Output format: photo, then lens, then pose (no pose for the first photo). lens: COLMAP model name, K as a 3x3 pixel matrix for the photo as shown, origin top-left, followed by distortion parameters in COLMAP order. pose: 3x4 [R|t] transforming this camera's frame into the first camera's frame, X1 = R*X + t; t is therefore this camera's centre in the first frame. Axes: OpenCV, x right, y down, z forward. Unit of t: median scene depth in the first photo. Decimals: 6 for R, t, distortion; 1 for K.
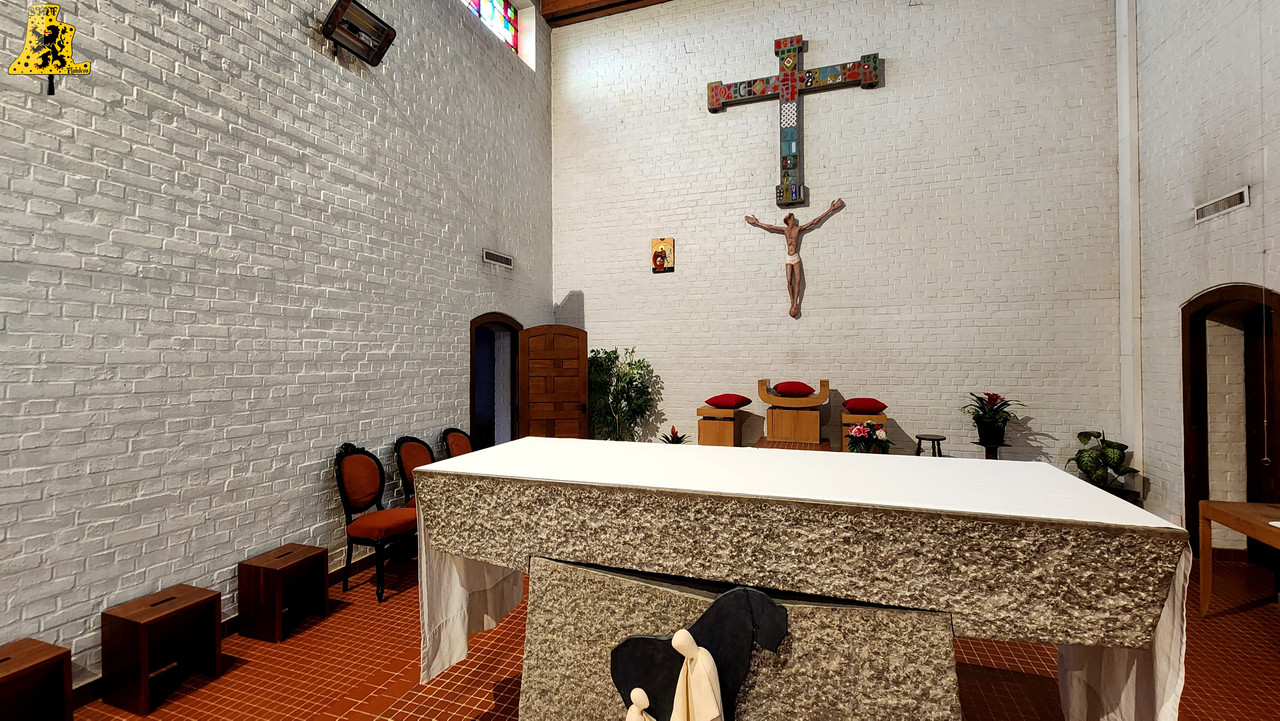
lens RADIAL K [[528.5, 0, 626.9], [0, 528.5, 350.3], [0, 0, 1]] dist [0.003445, 0.000084]
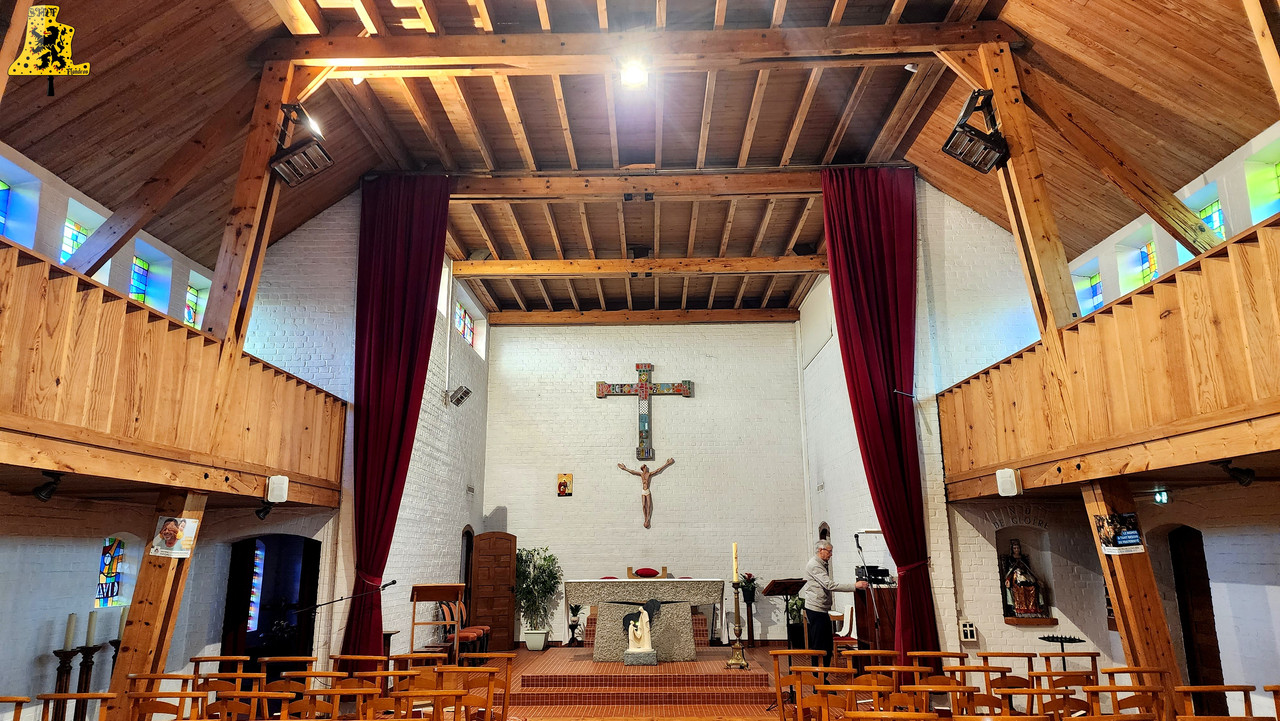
lens RADIAL K [[859.5, 0, 635.6], [0, 859.5, 355.3], [0, 0, 1]] dist [0.040262, -0.006914]
pose [[0.944967, 0.072758, 0.318974, -0.604021], [-0.001690, 0.976031, -0.217625, -0.004929], [-0.327162, 0.205109, 0.922440, -1.554100]]
